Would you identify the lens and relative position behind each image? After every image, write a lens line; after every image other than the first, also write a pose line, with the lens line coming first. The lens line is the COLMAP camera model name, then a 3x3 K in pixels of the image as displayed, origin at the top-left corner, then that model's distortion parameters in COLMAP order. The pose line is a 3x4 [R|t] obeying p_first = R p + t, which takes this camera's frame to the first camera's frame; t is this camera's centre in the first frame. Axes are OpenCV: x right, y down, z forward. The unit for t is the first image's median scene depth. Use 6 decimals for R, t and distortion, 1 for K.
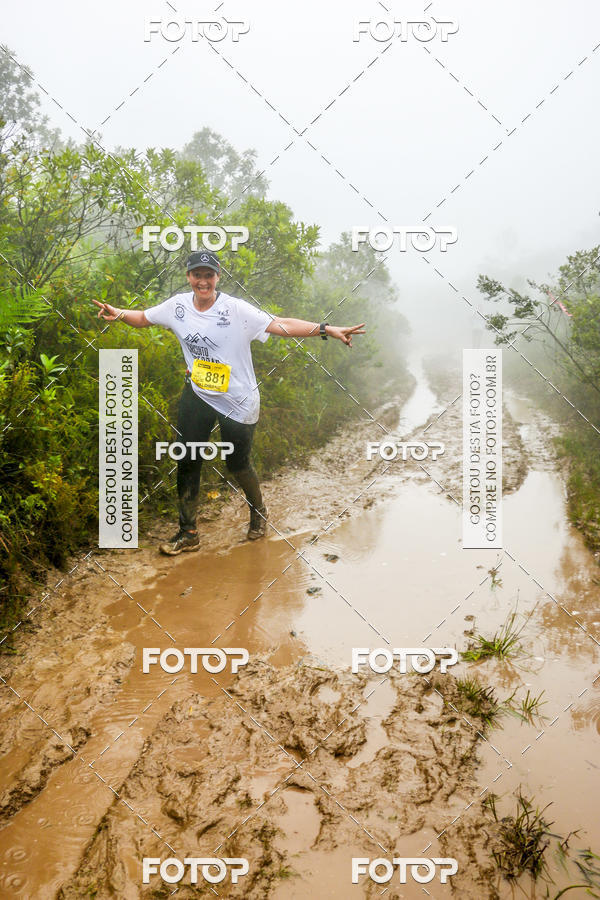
lens RADIAL K [[820.5, 0, 322.0], [0, 820.5, 450.4], [0, 0, 1]] dist [-0.166943, 0.223071]
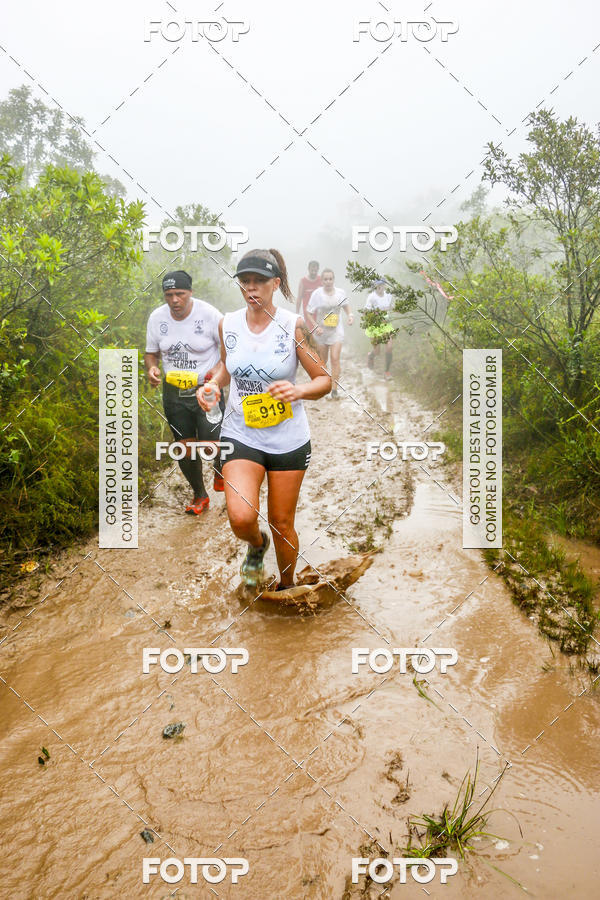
lens RADIAL K [[802.9, 0, 318.2], [0, 802.9, 446.8], [0, 0, 1]] dist [-0.161059, 0.193765]
pose [[0.981174, -0.072014, 0.179196, 0.013416], [0.065278, 0.996931, 0.043214, -0.123261], [-0.181759, -0.030703, 0.982864, 0.418112]]
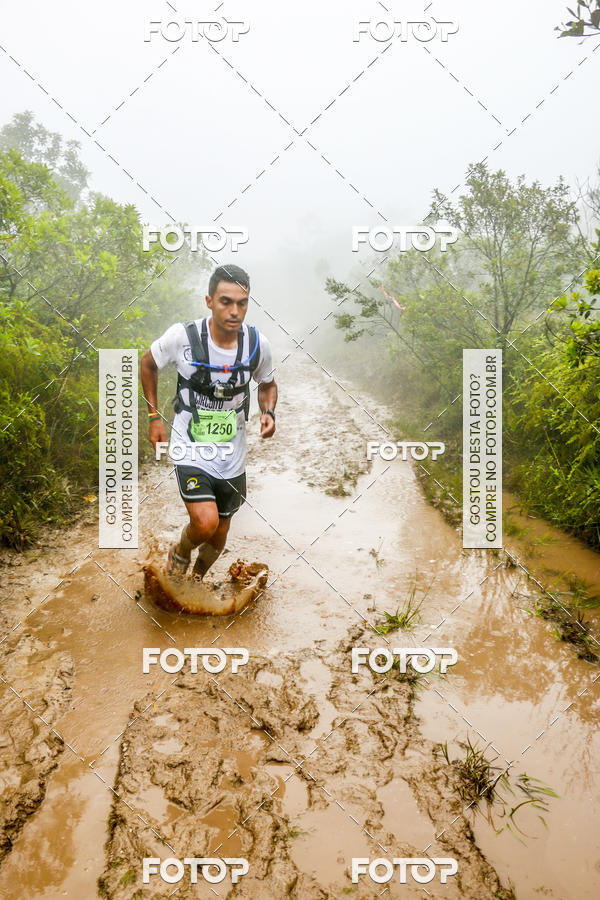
lens RADIAL K [[820.5, 0, 322.0], [0, 820.5, 450.4], [0, 0, 1]] dist [-0.166943, 0.223071]
pose [[0.967806, -0.056983, 0.245163, -0.171690], [0.050441, 0.998186, 0.032884, -0.041882], [-0.246592, -0.019459, 0.968924, -0.085348]]
